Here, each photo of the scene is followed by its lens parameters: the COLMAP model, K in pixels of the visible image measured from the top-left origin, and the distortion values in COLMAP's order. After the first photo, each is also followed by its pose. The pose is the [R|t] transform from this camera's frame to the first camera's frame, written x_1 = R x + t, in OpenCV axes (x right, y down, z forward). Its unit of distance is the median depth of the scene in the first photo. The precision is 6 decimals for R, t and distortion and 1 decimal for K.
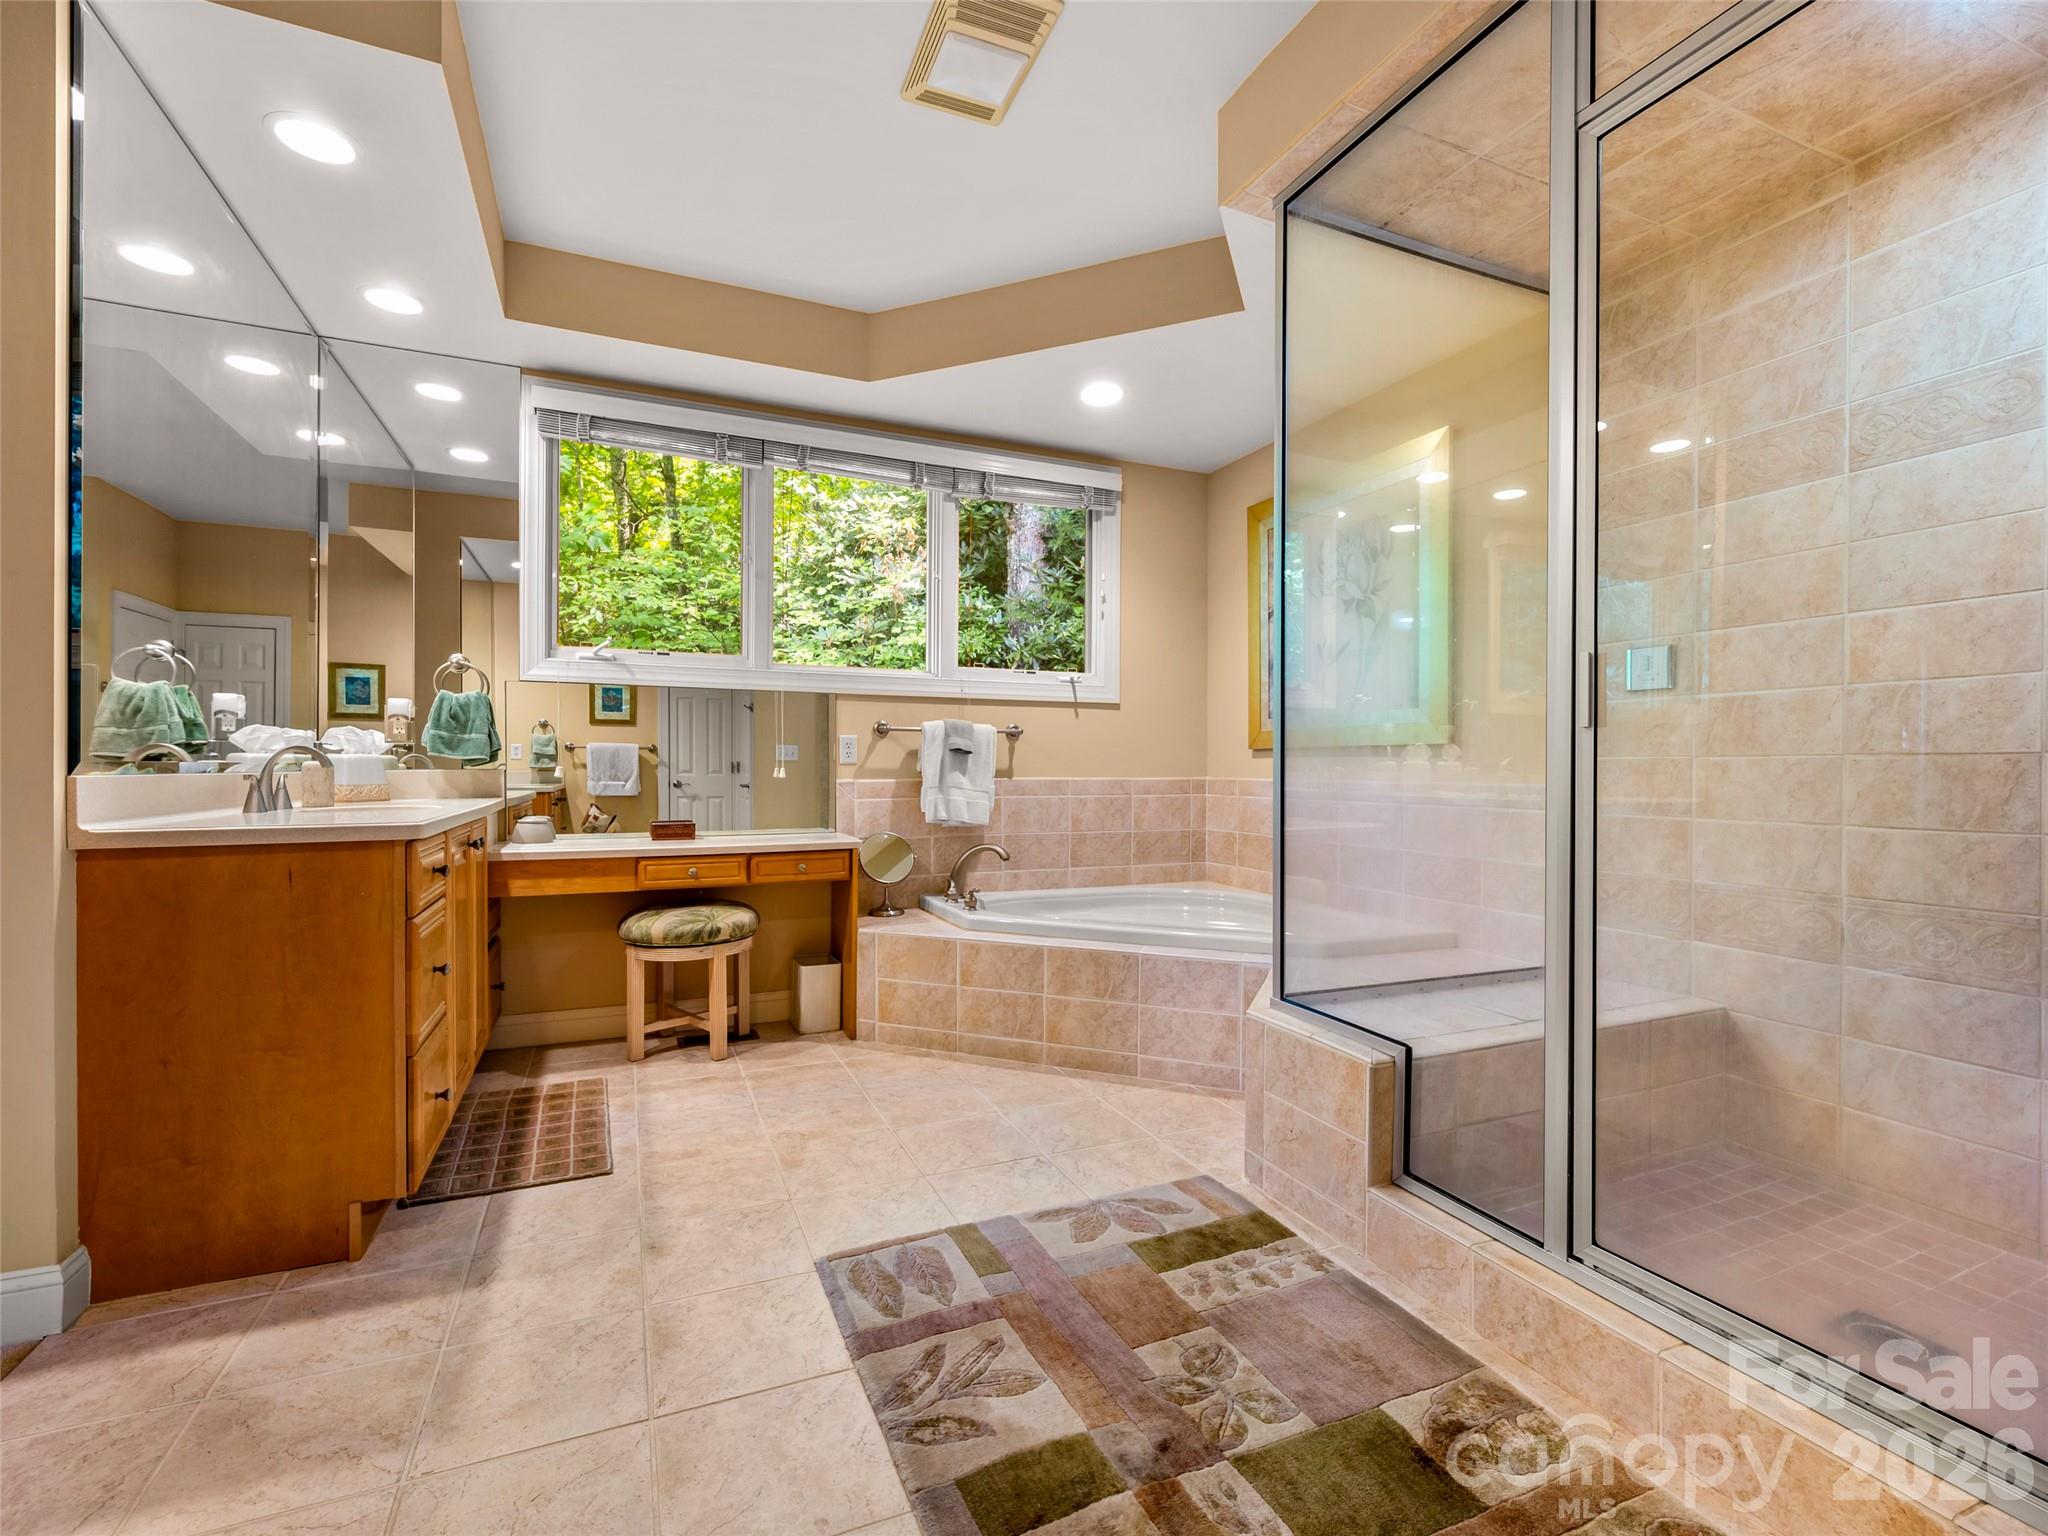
lens RADIAL K [[918.9, 0, 1023.5], [0, 918.9, 764.8], [0, 0, 1]] dist [0.003260, -0.001006]
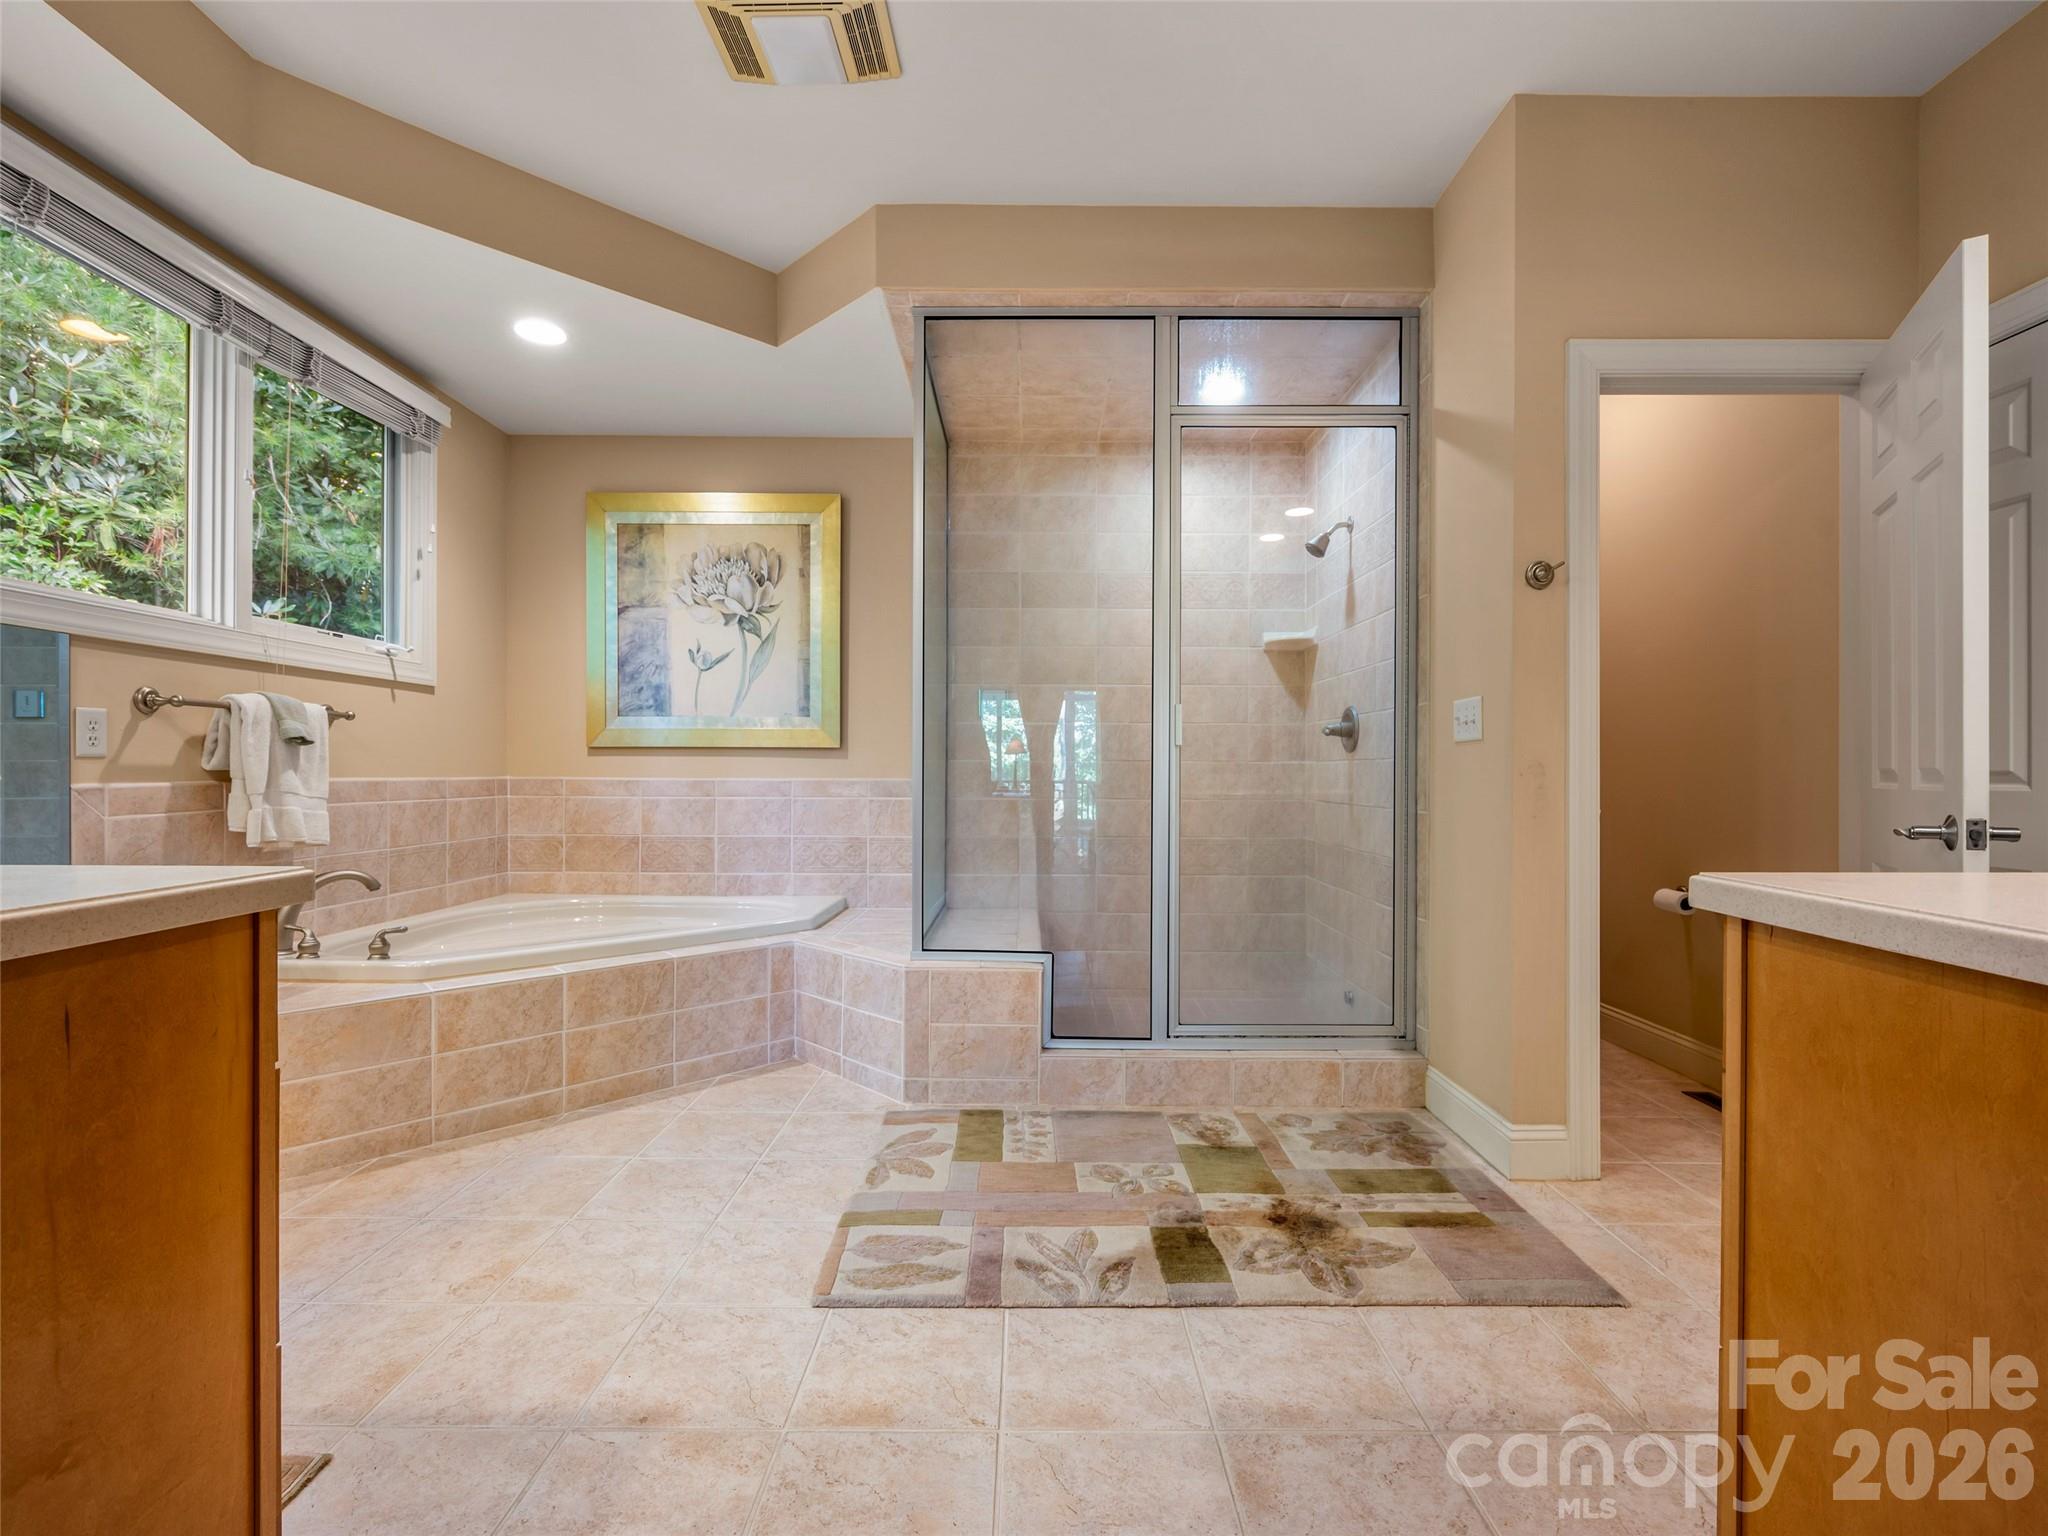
lens RADIAL K [[918.9, 0, 1023.2], [0, 918.9, 770.2], [0, 0, 1]] dist [0.003260, -0.001006]
pose [[0.402516, 0.000211, 0.915413, -0.599849], [-0.006438, 0.999976, 0.002601, 0.002823], [-0.915390, -0.006941, 0.402507, 0.272912]]
